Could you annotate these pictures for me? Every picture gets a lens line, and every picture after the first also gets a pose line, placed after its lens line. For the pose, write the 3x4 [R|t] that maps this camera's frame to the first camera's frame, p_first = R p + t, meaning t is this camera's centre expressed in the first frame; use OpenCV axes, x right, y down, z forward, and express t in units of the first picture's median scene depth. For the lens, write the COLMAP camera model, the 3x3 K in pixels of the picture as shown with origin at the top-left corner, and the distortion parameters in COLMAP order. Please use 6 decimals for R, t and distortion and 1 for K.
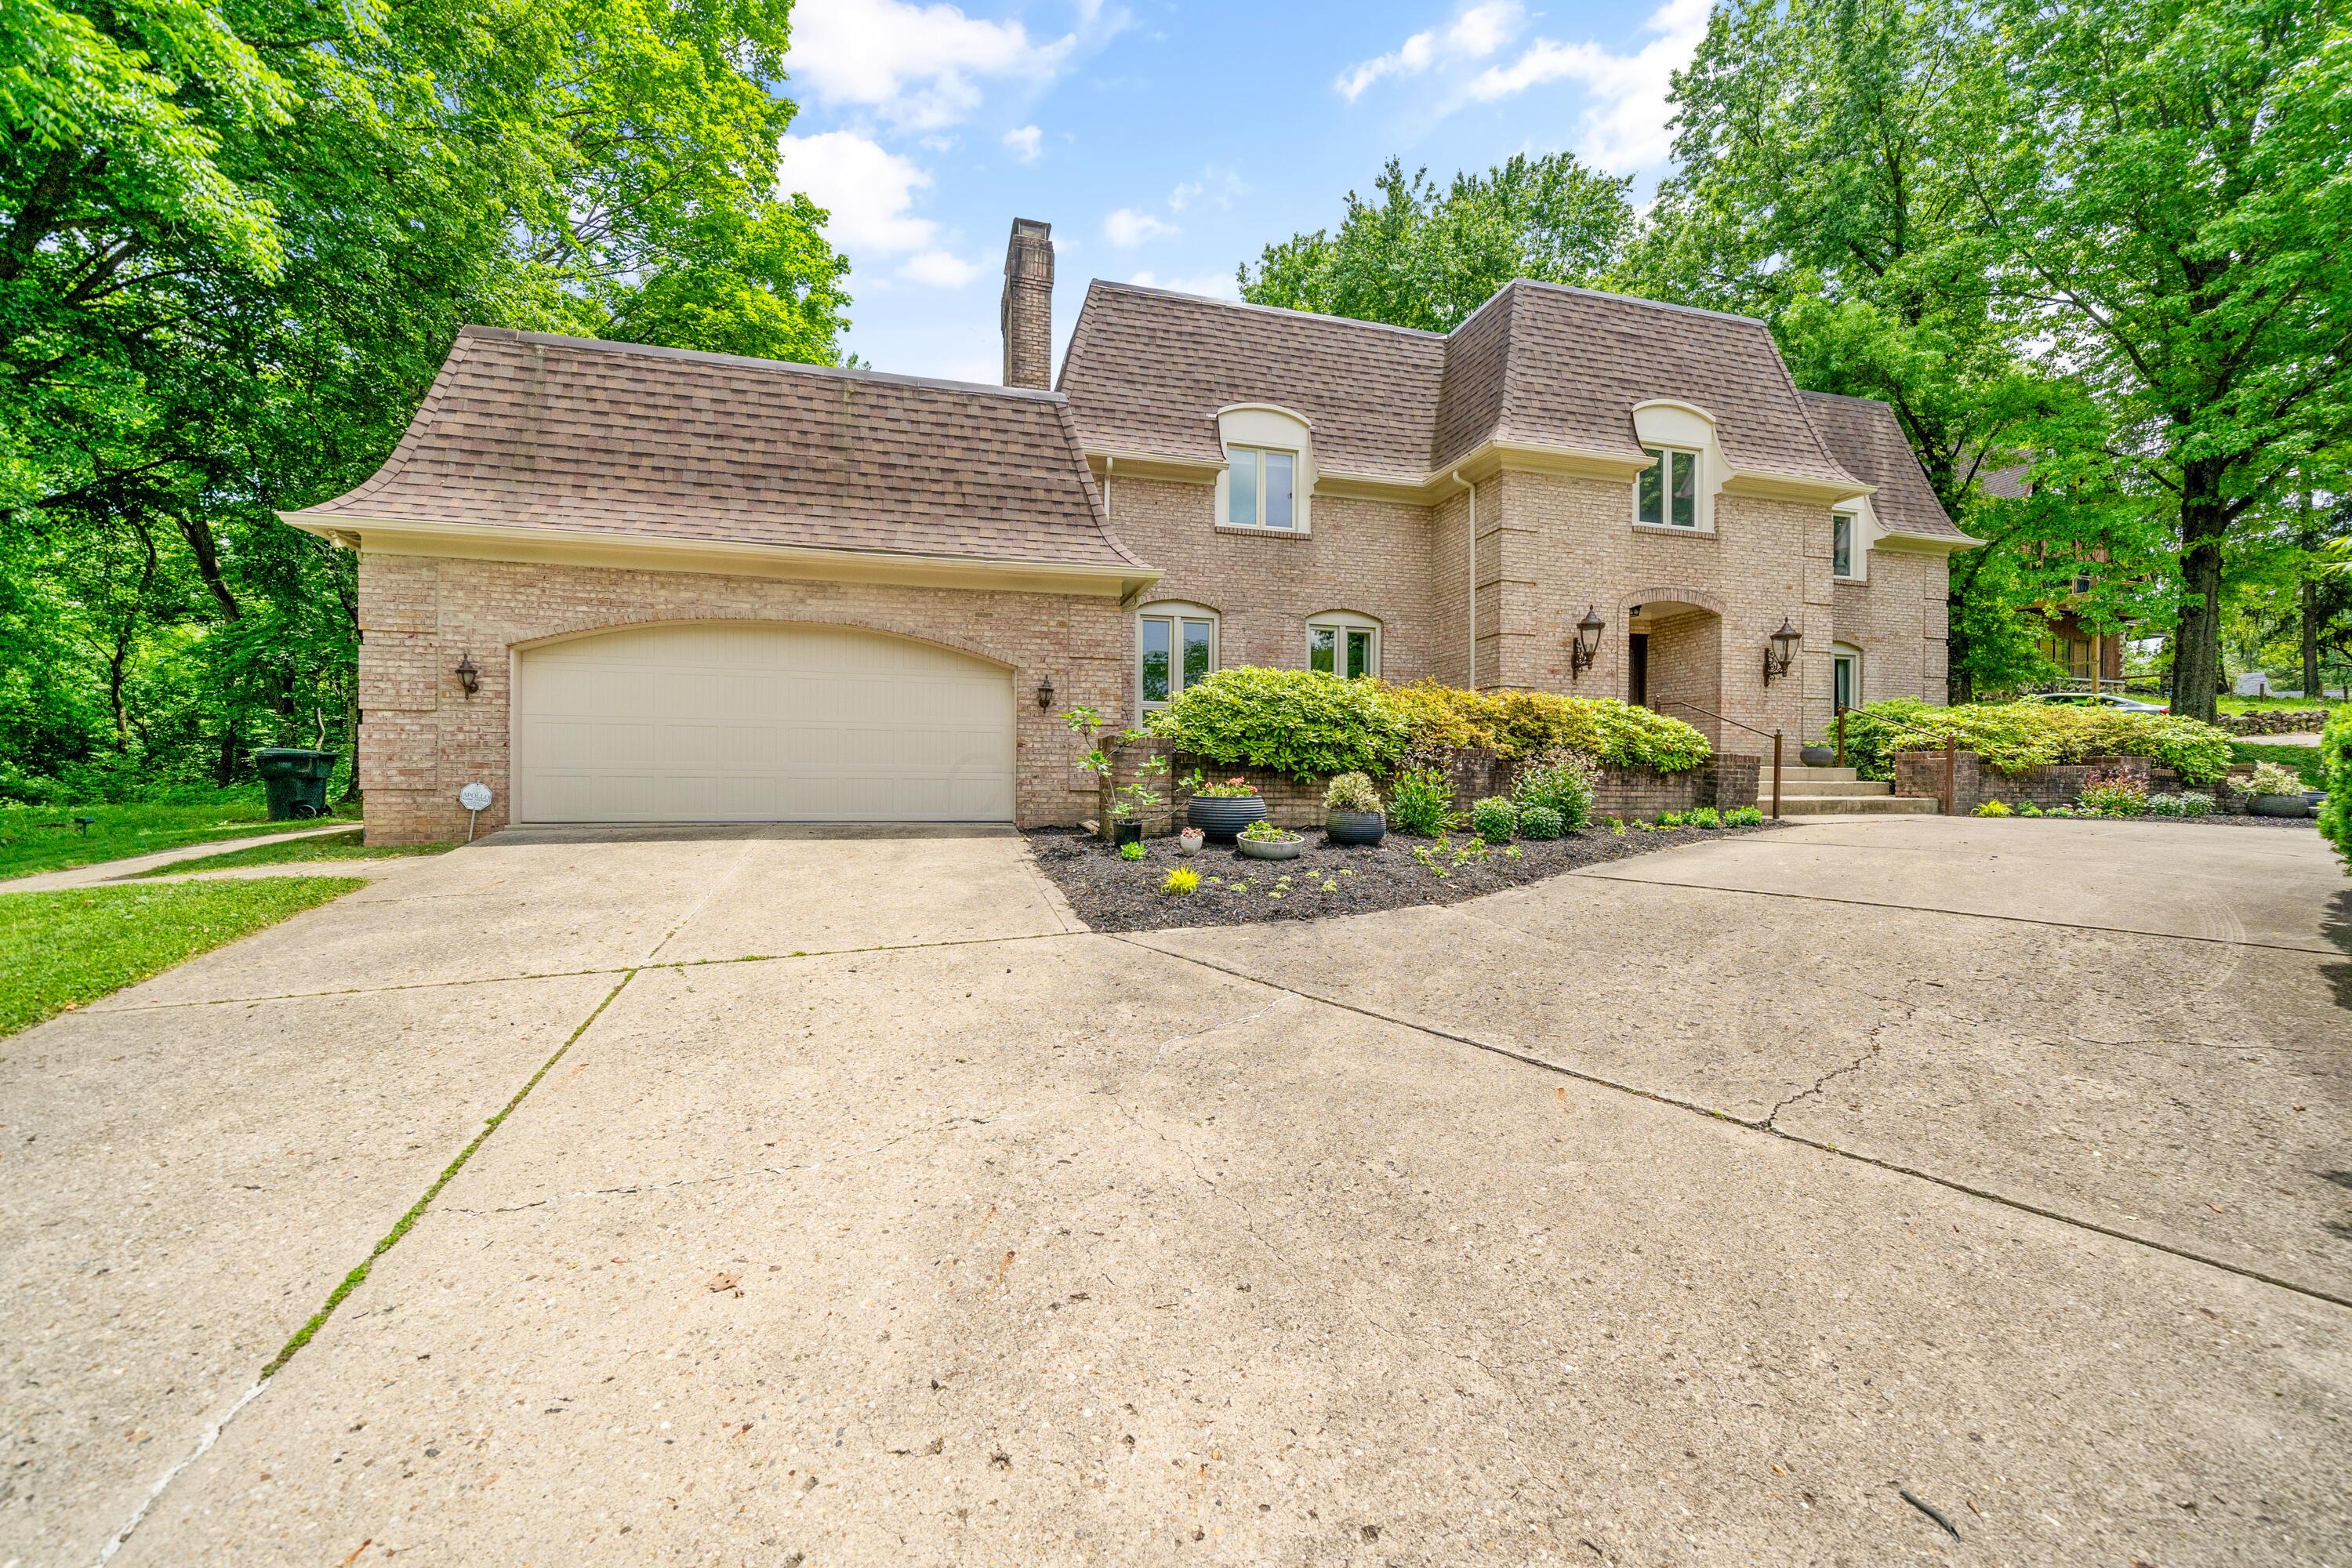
lens RADIAL K [[901.0, 0, 1169.5], [0, 901.0, 793.1], [0, 0, 1]] dist [-0.001357, 0.000294]
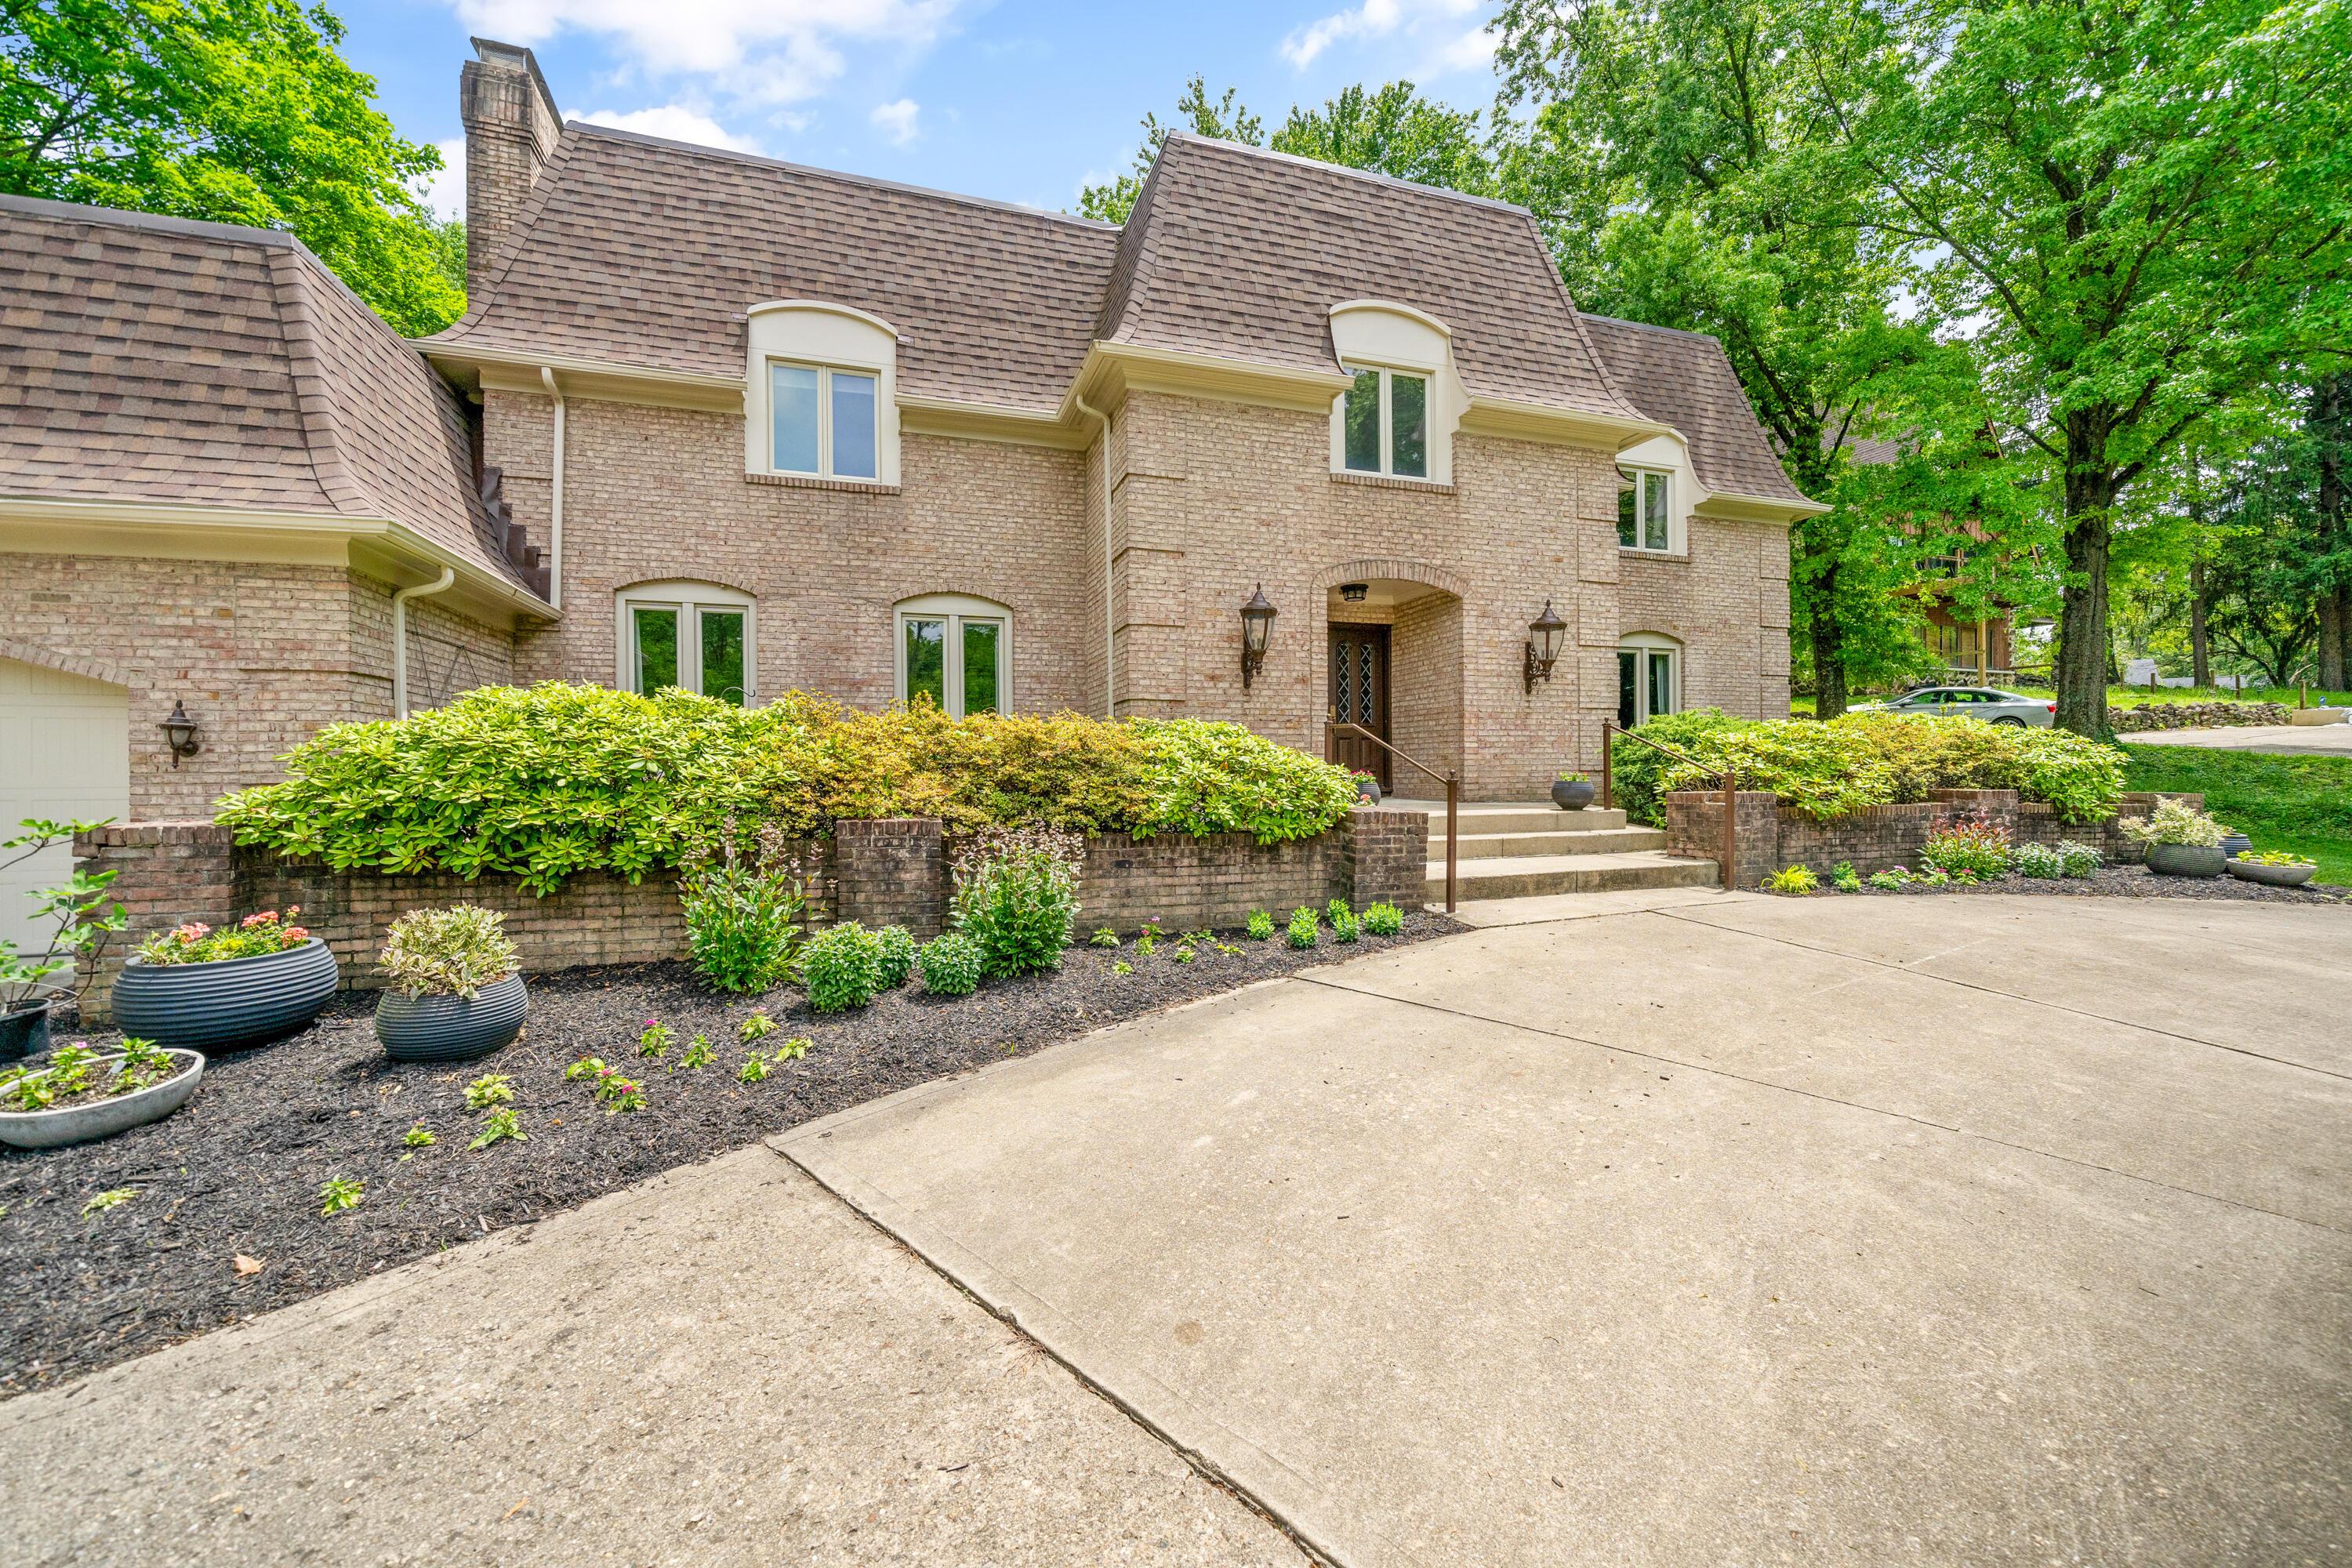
lens RADIAL K [[894.4, 0, 1169.7], [0, 894.4, 783.0], [0, 0, 1]] dist [-0.000953, -0.000417]
pose [[0.998680, -0.014632, 0.049230, 0.338395], [0.014713, 0.999891, -0.001289, -0.049279], [-0.049206, 0.002012, 0.998787, 0.286251]]
